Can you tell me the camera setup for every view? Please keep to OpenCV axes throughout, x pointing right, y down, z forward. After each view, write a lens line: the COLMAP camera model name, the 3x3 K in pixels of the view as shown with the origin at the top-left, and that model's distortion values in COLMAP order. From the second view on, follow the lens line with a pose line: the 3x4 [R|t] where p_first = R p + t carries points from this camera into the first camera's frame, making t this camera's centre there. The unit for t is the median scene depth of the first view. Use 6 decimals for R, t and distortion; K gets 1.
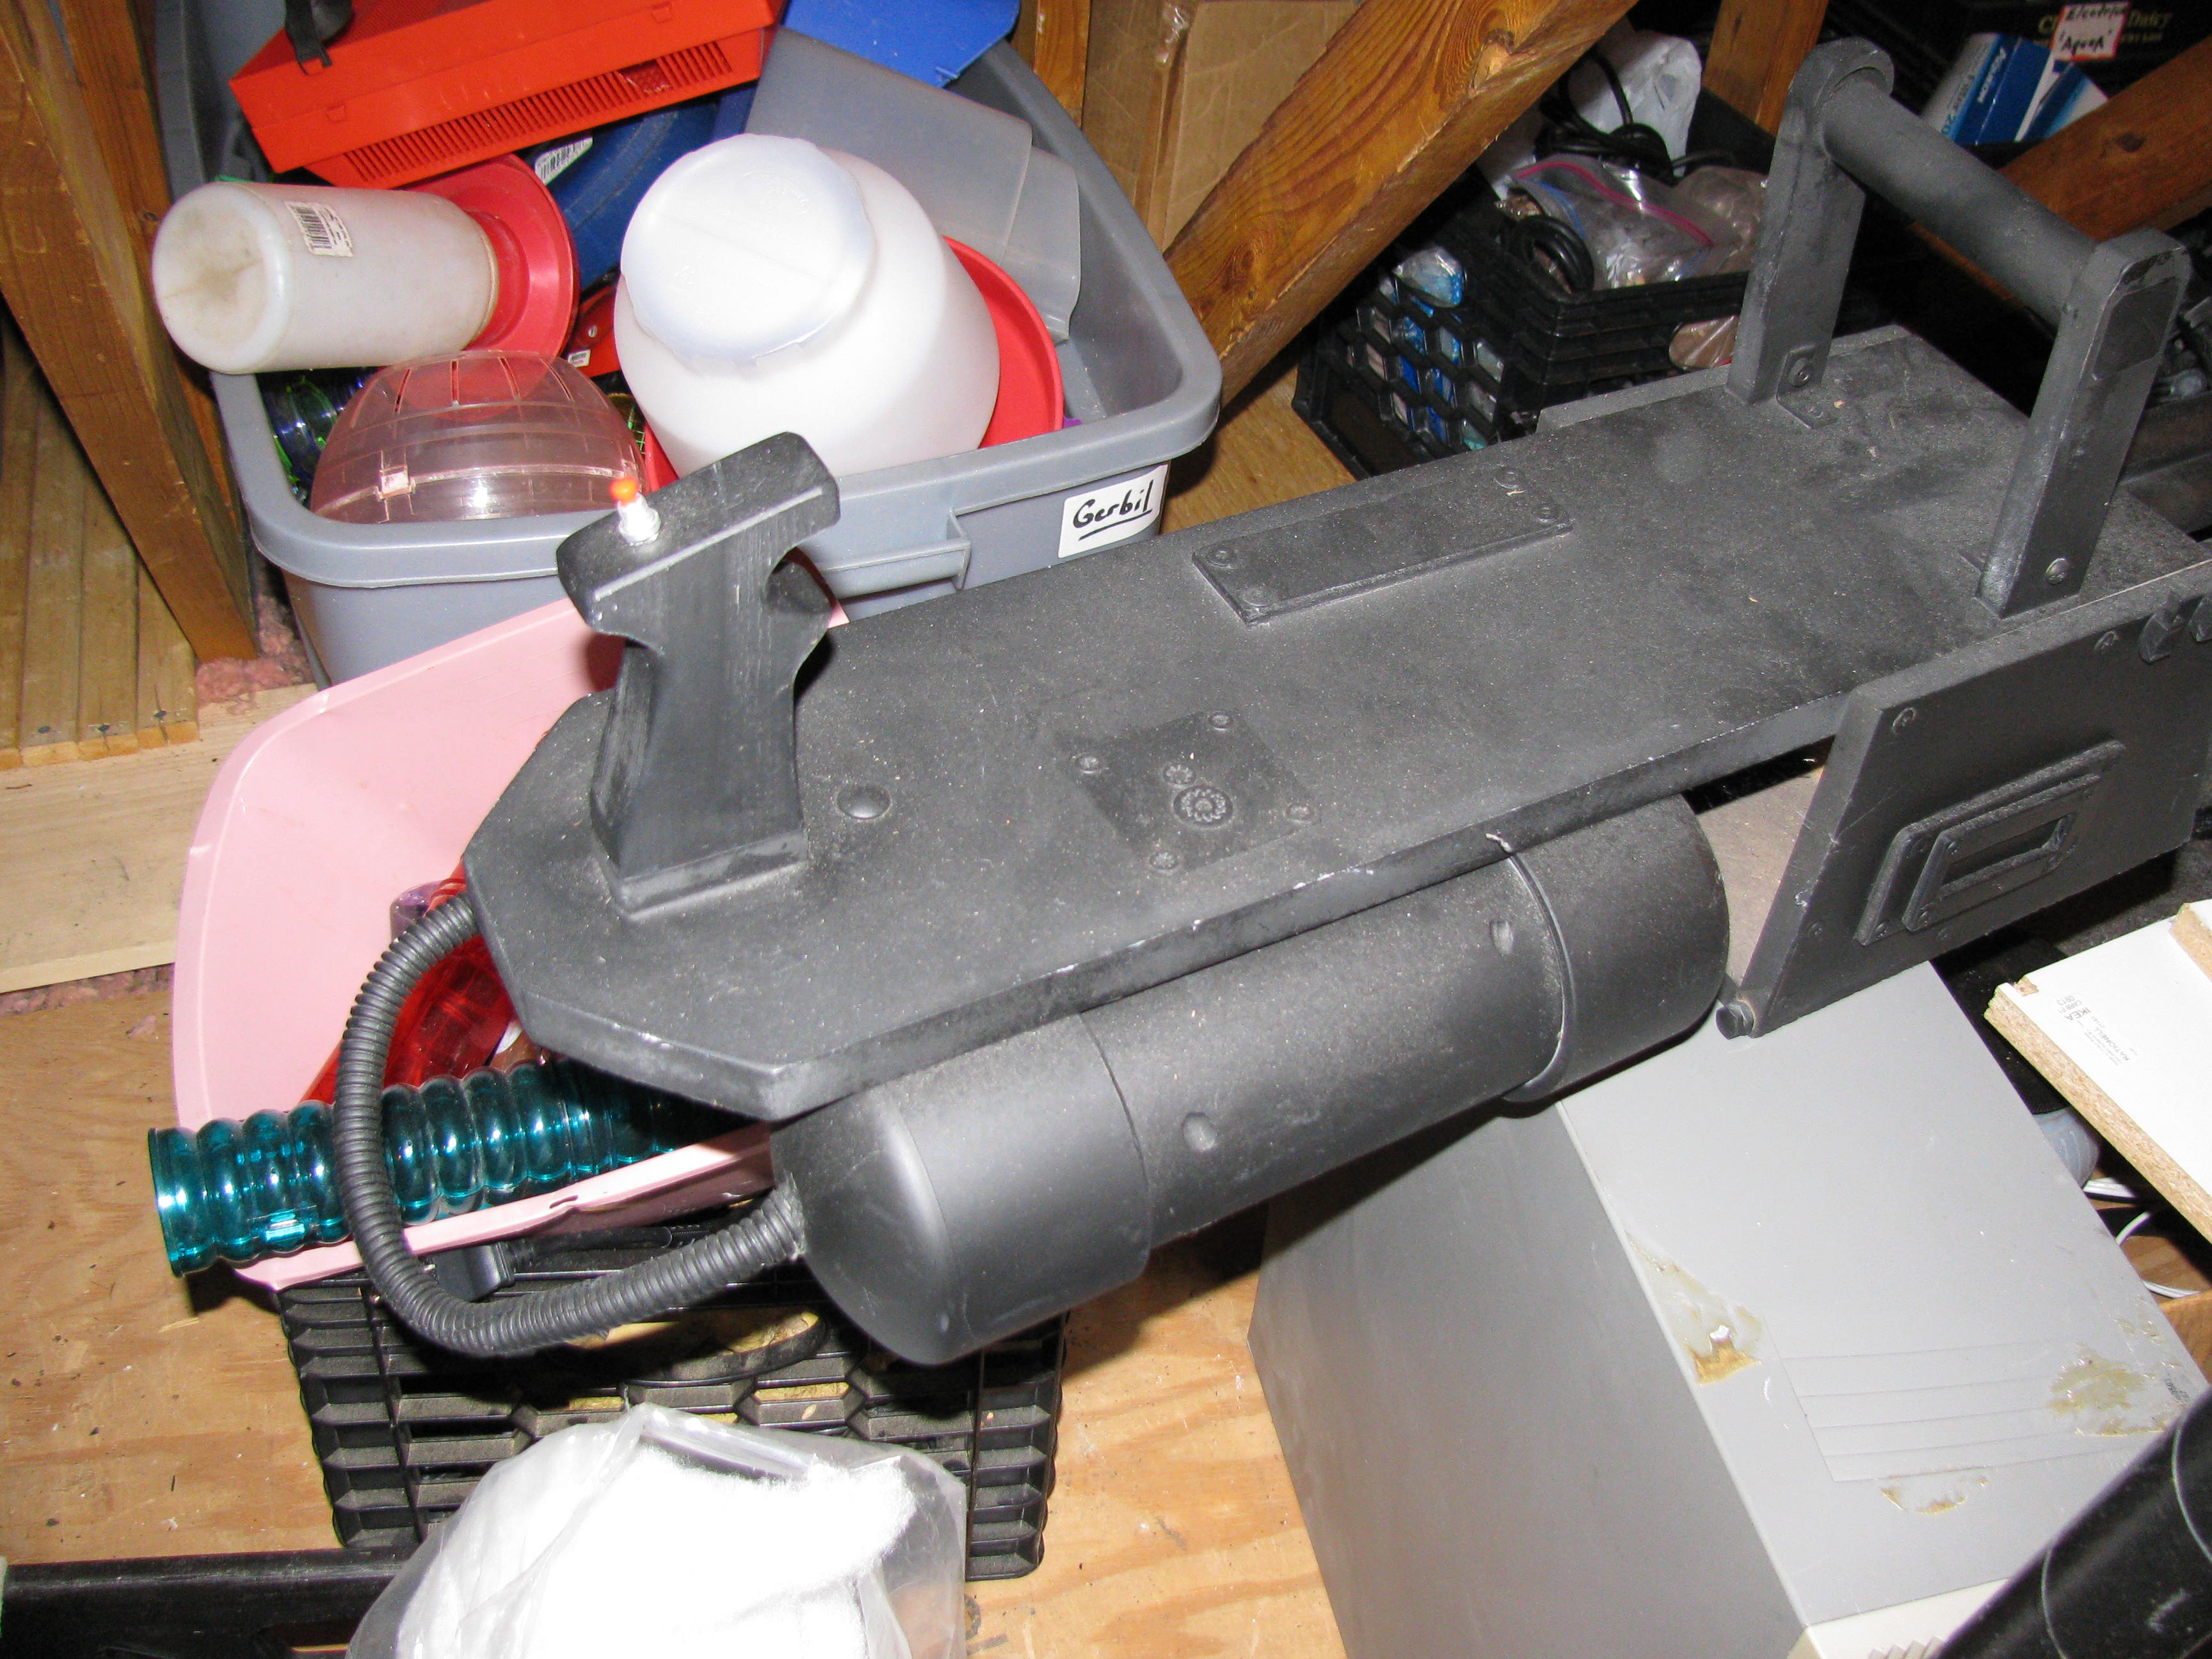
lens RADIAL K [[2305.6, 0, 1159.0], [0, 2305.6, 830.6], [0, 0, 1]] dist [-0.216141, 0.230261]
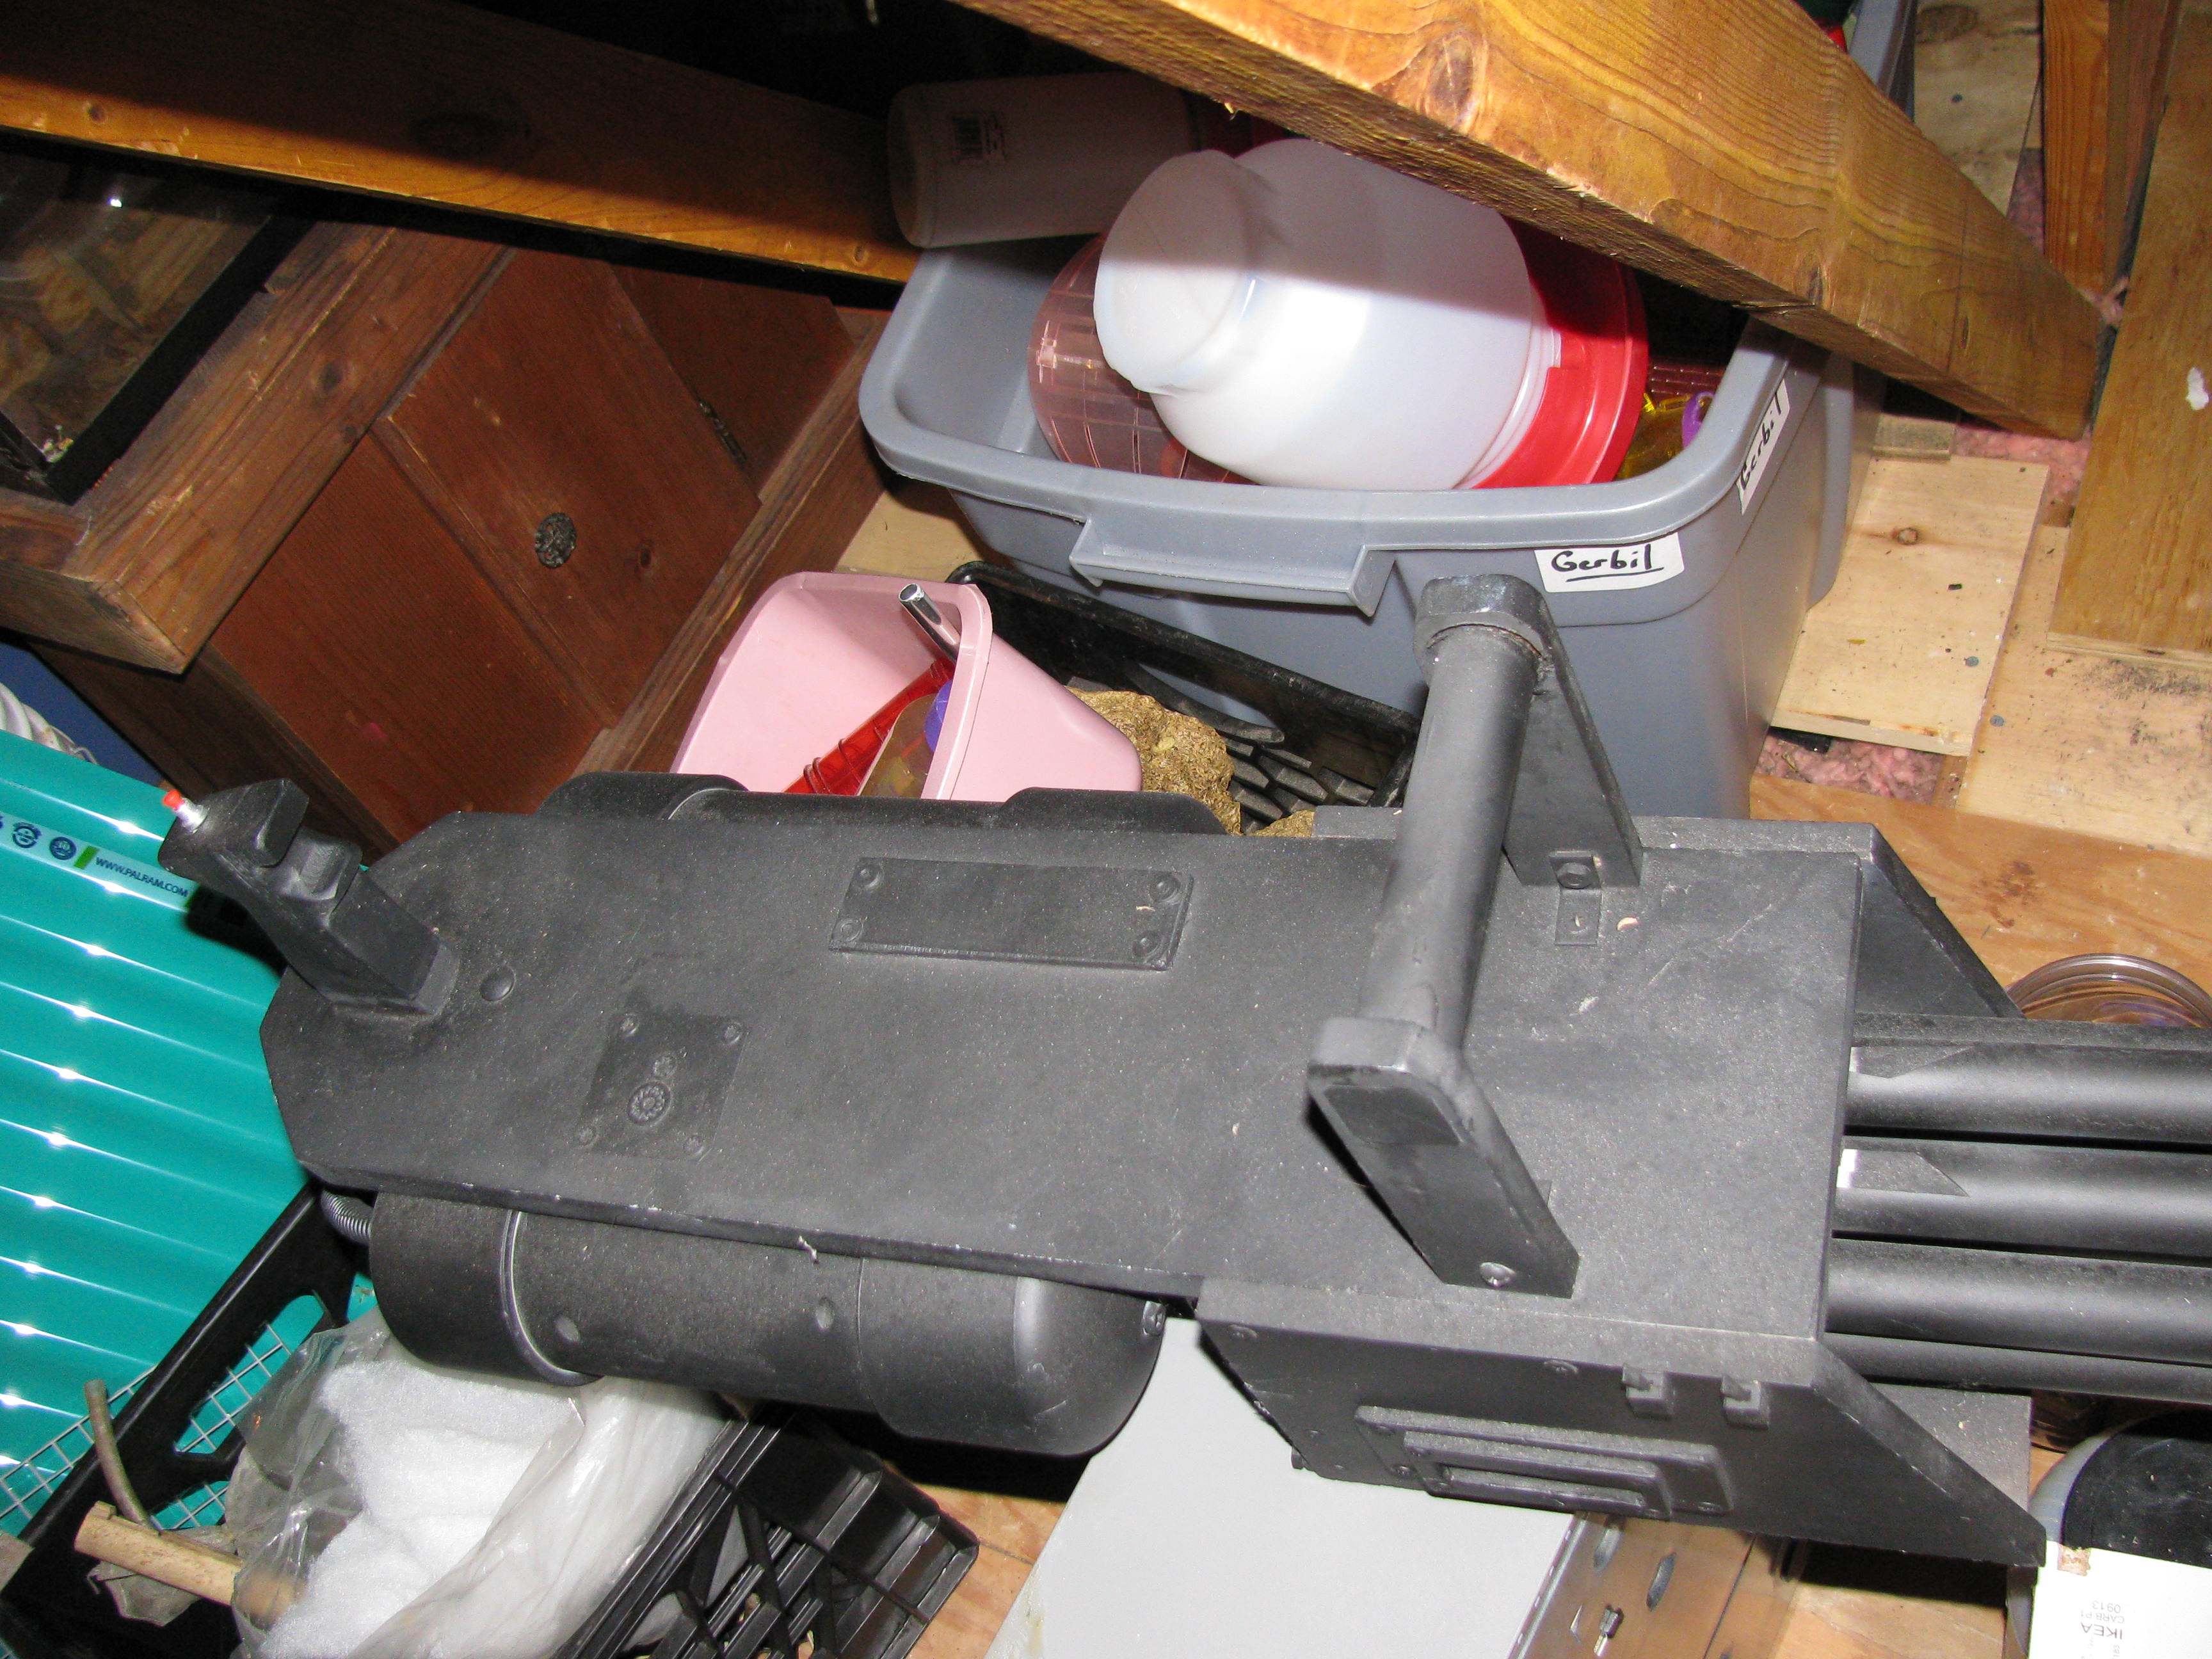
lens RADIAL K [[2305.6, 0, 1159.0], [0, 2305.6, 830.6], [0, 0, 1]] dist [-0.216141, 0.230261]
pose [[0.660893, 0.394457, -0.638454, 0.883039], [-0.186034, 0.910284, 0.369829, -0.619069], [0.727057, -0.125643, 0.674983, 0.380514]]
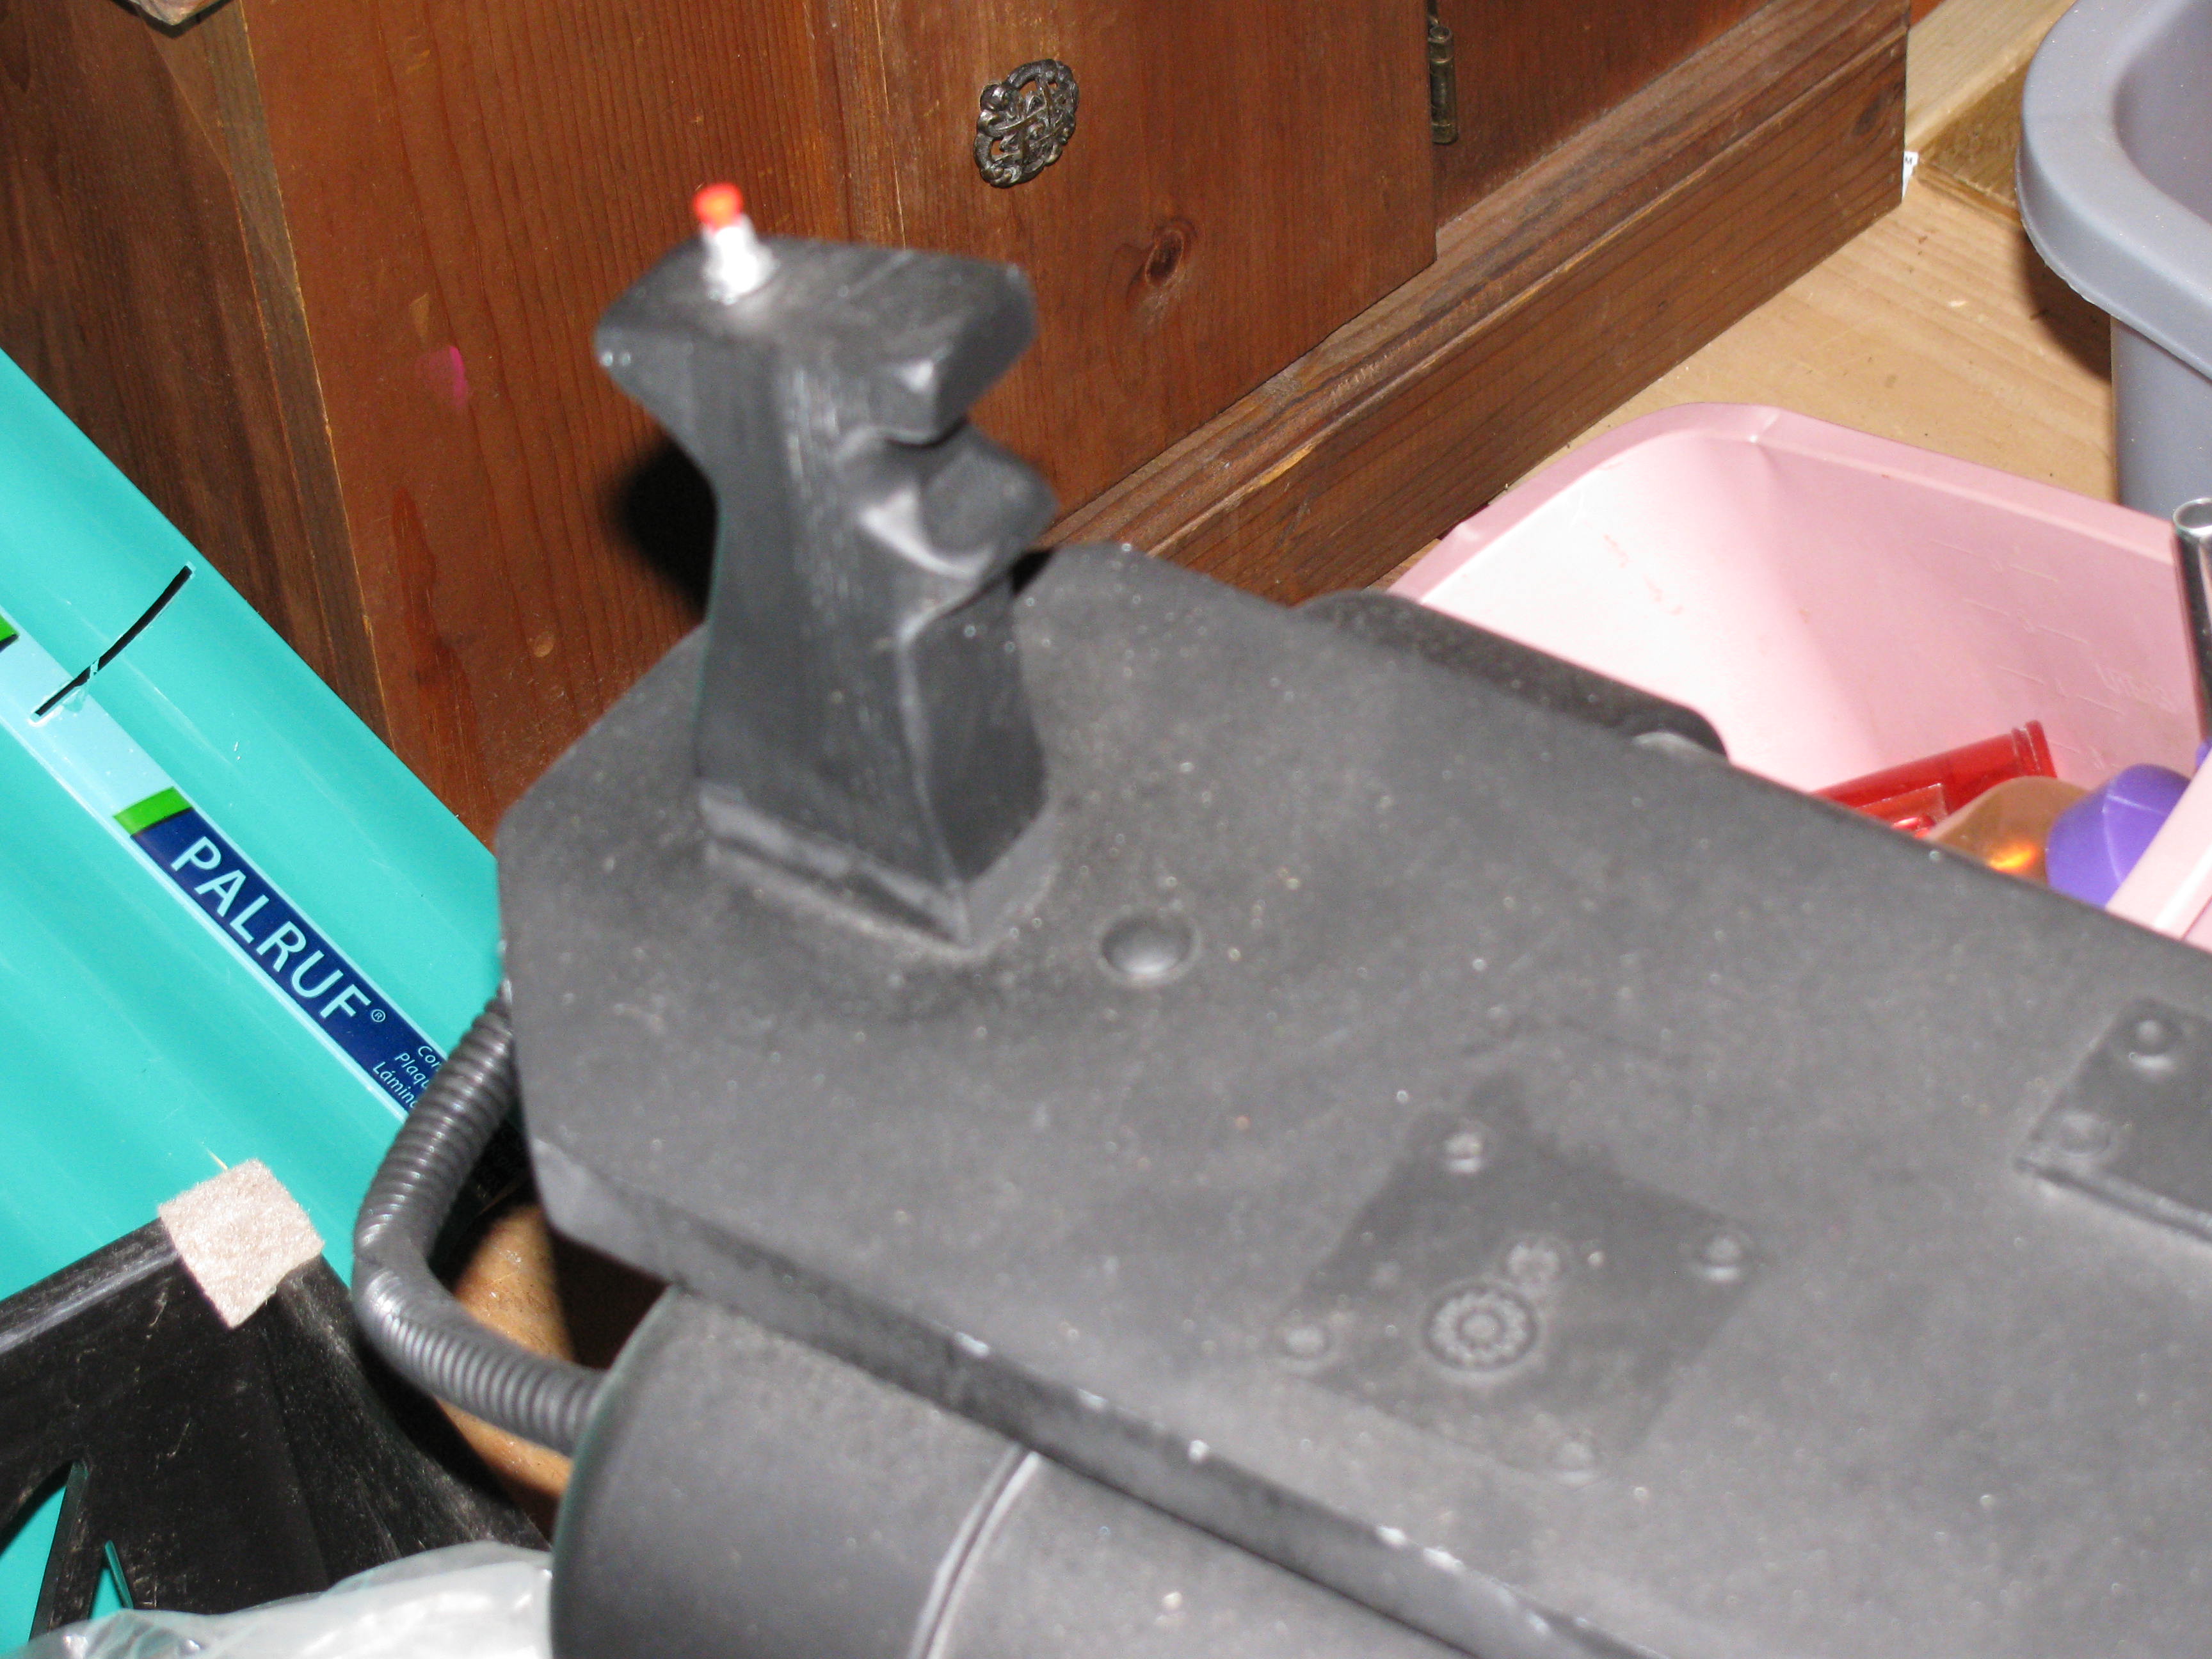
lens RADIAL K [[6135.5, 0, 1106.0], [0, 6135.5, 829.5], [0, 0, 1]] dist [-0.013588, -0.120307]
pose [[0.439553, 0.537292, -0.719799, 0.870554], [-0.520606, 0.805427, 0.283295, -0.426298], [0.731958, 0.250208, 0.633746, 0.043969]]
